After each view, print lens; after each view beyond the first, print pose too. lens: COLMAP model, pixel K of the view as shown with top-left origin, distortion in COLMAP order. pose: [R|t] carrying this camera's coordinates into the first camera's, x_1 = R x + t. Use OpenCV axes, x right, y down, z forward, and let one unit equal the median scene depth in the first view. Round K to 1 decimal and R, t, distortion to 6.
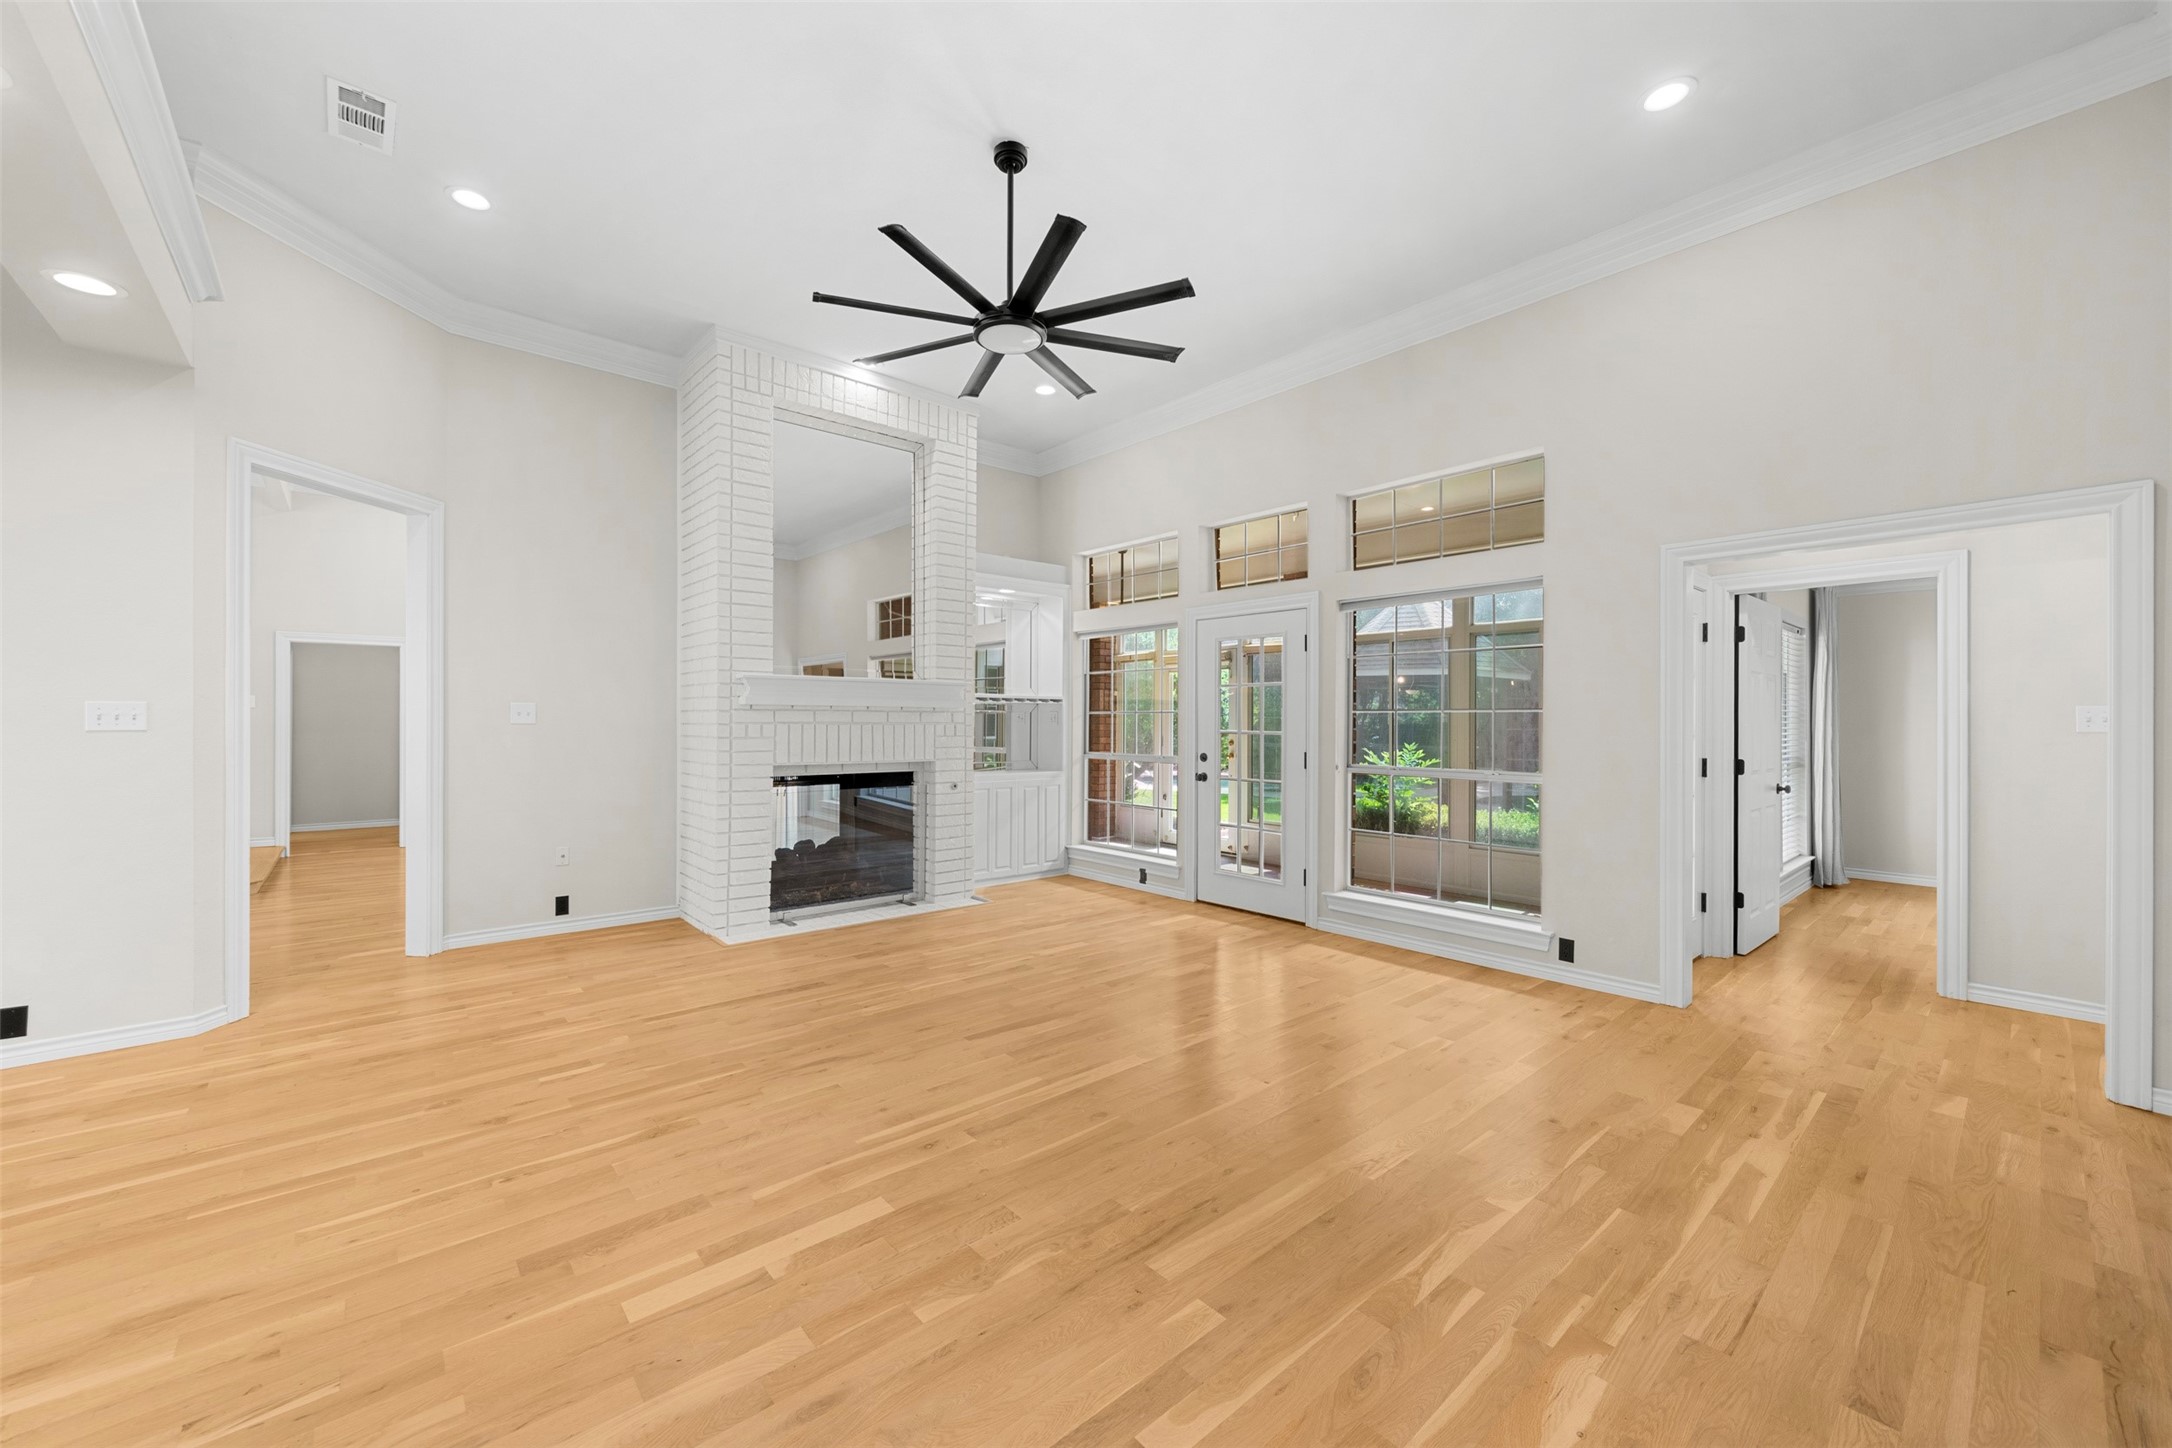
lens RADIAL K [[836.8, 0, 1065.6], [0, 836.8, 723.1], [0, 0, 1]] dist [-0.004840, 0.000388]
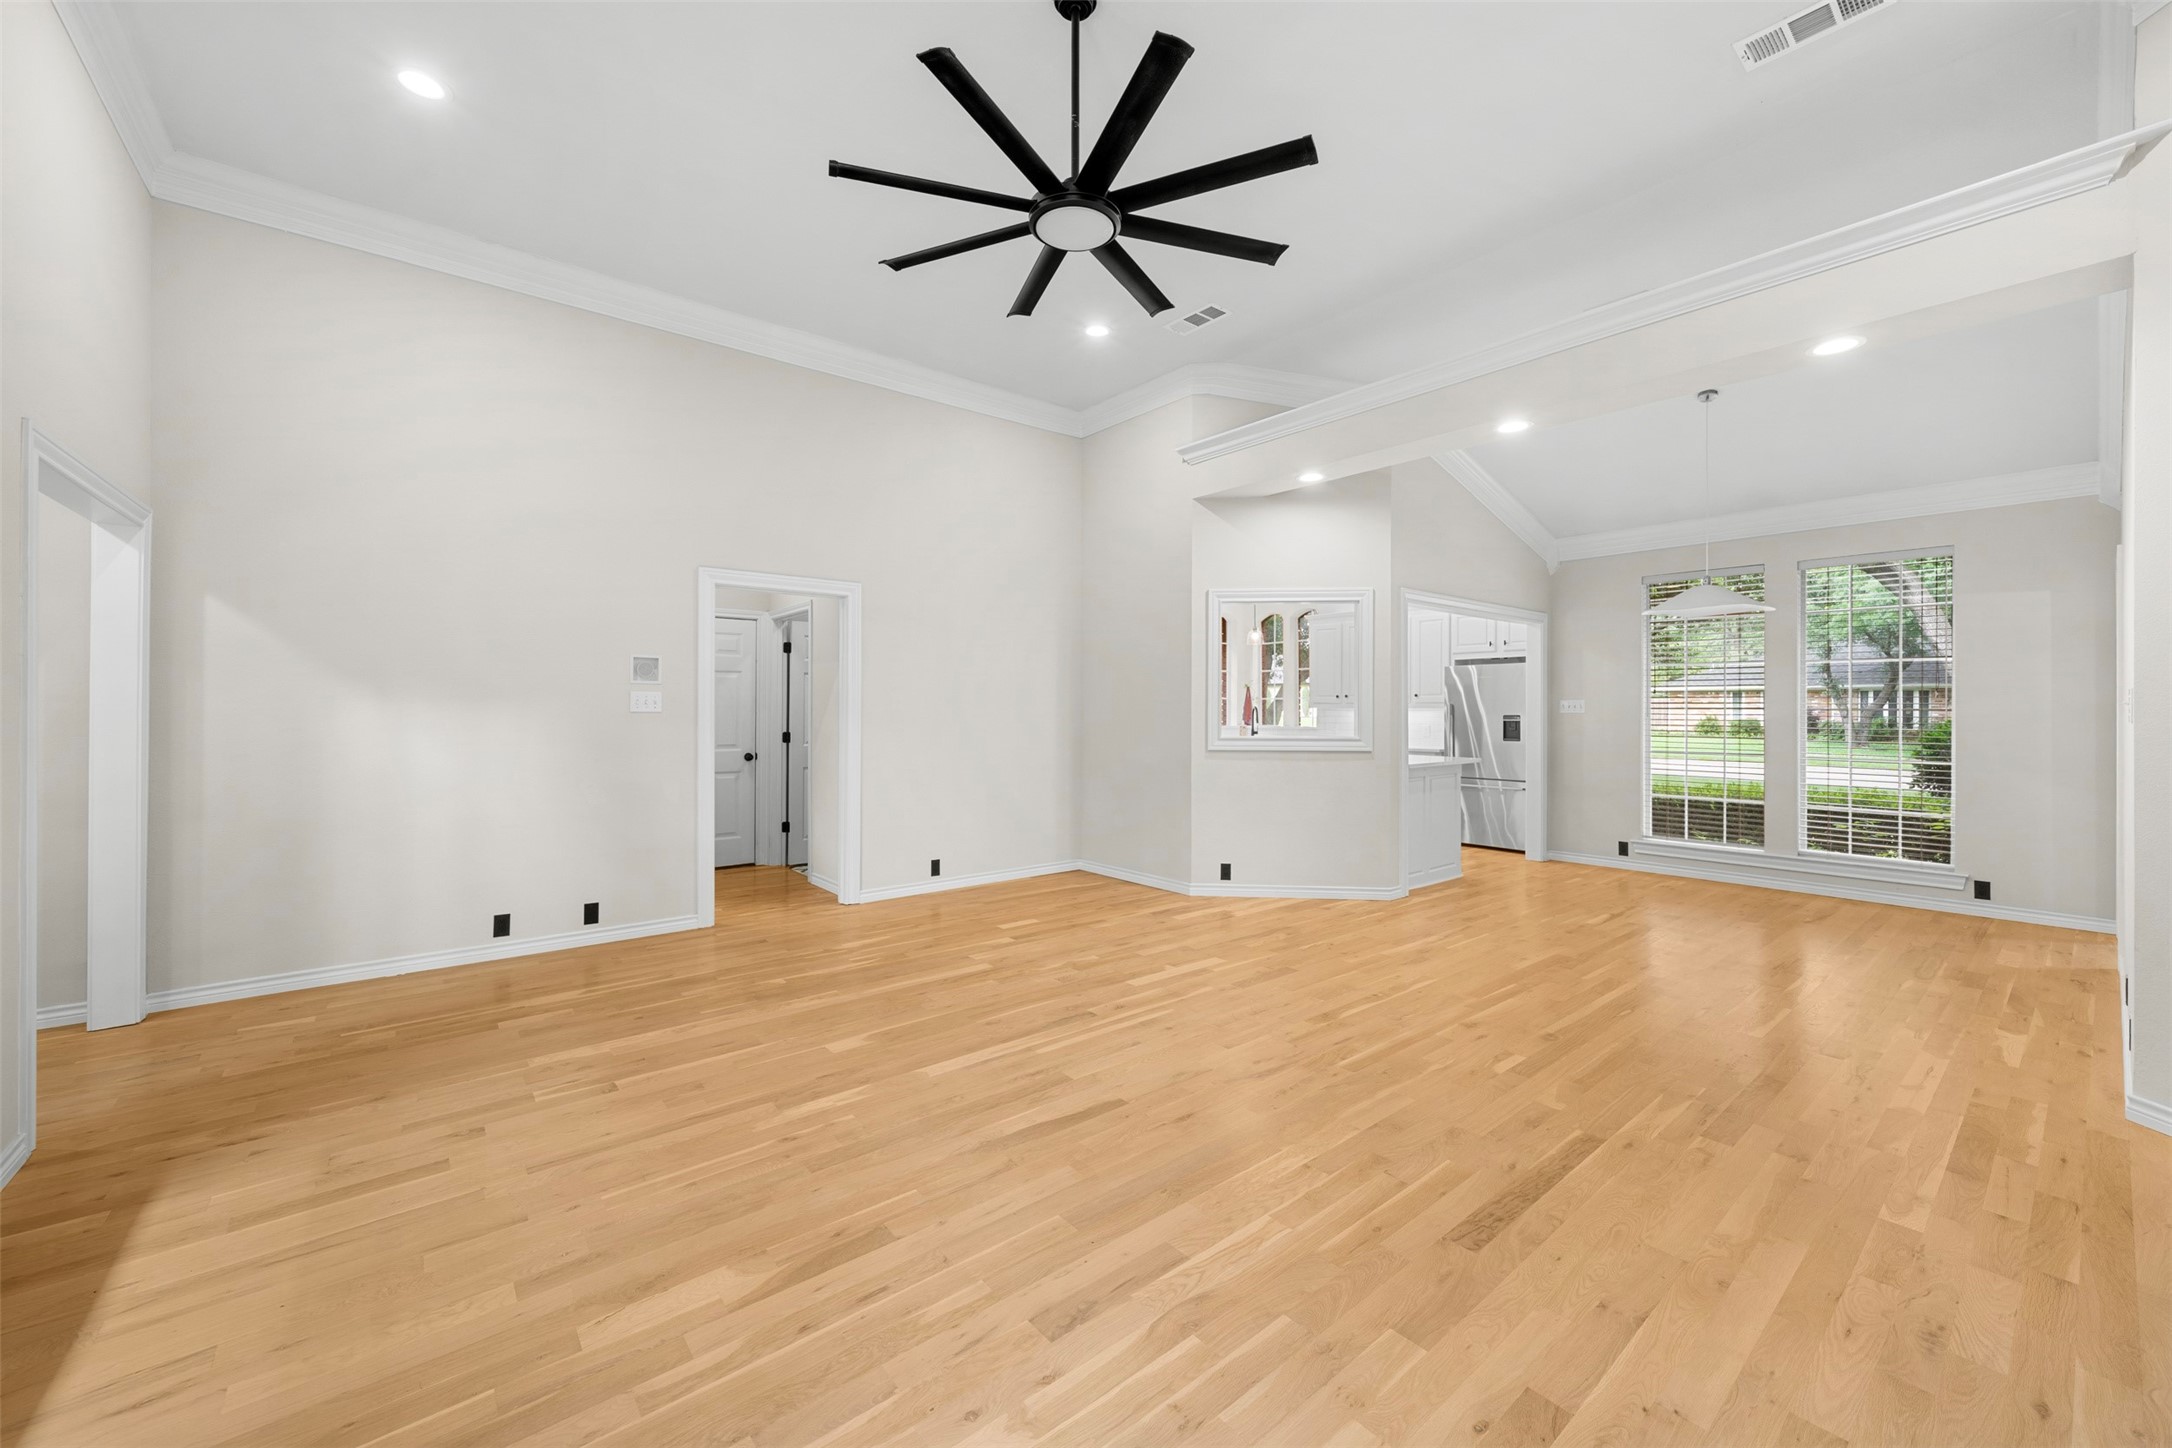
lens RADIAL K [[836.8, 0, 1069.8], [0, 836.8, 717.7], [0, 0, 1]] dist [-0.004840, 0.000388]
pose [[-0.999670, -0.003927, 0.025406, -0.097711], [-0.003540, 0.999877, 0.015264, -0.004721], [-0.025463, 0.015169, -0.999561, 2.076388]]
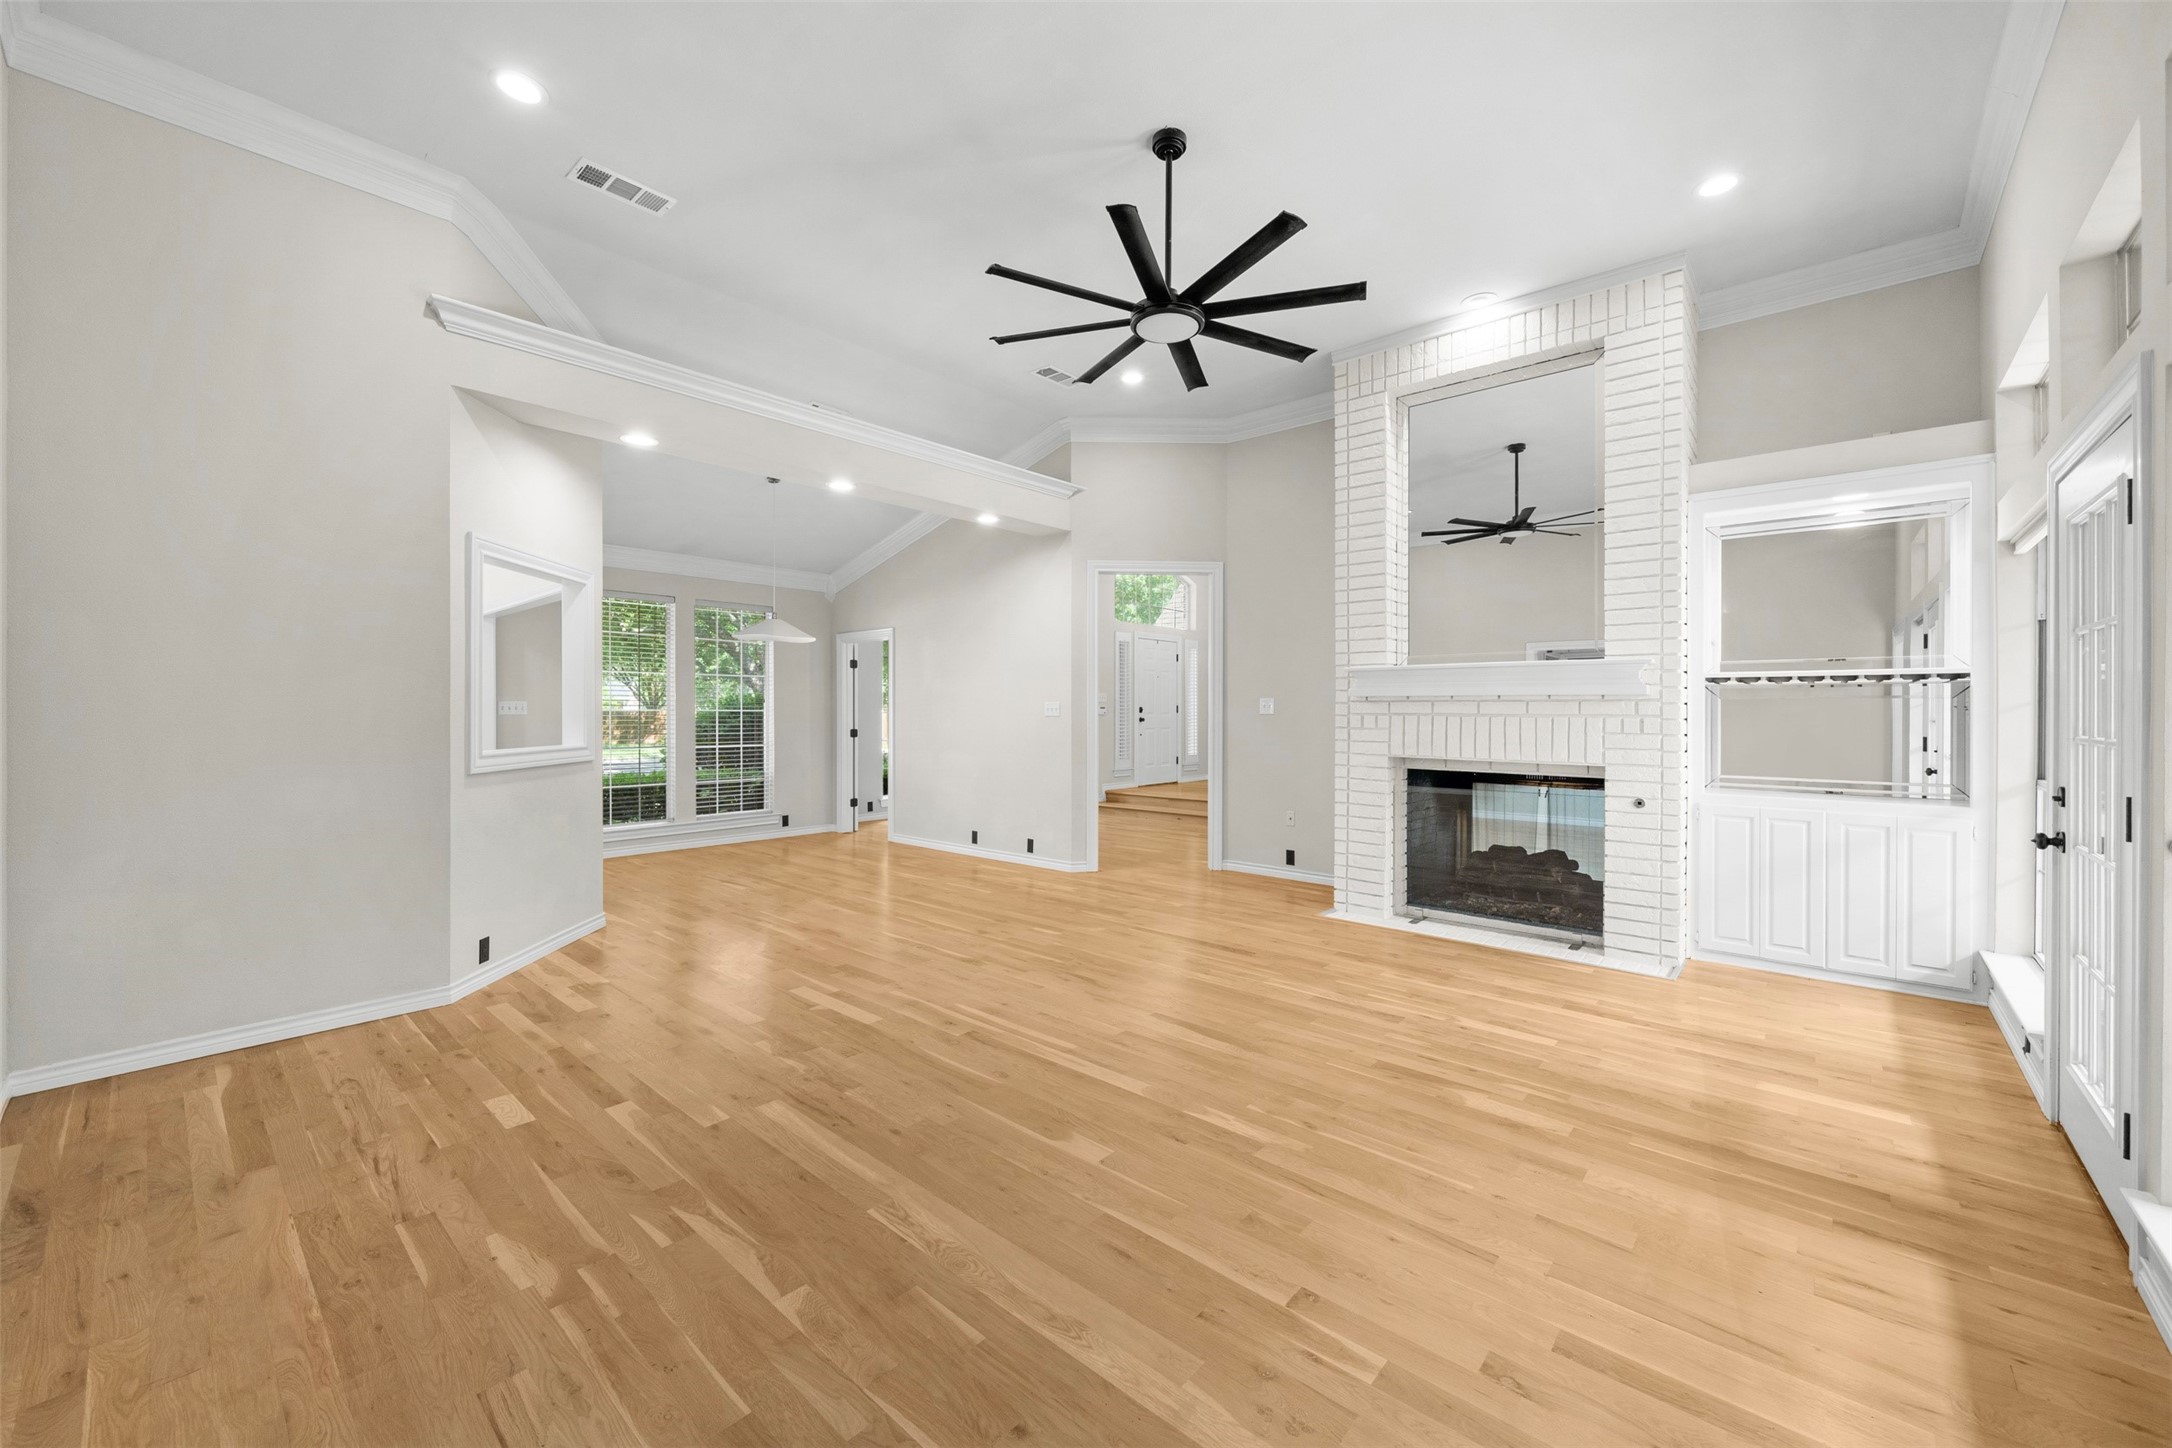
lens RADIAL K [[836.8, 0, 1096.0], [0, 836.8, 715.2], [0, 0, 1]] dist [-0.004840, 0.000388]
pose [[0.148226, 0.003752, -0.988946, 1.046701], [-0.005479, 0.999981, 0.002973, -0.000323], [0.988938, 0.004978, 0.148244, 0.888602]]
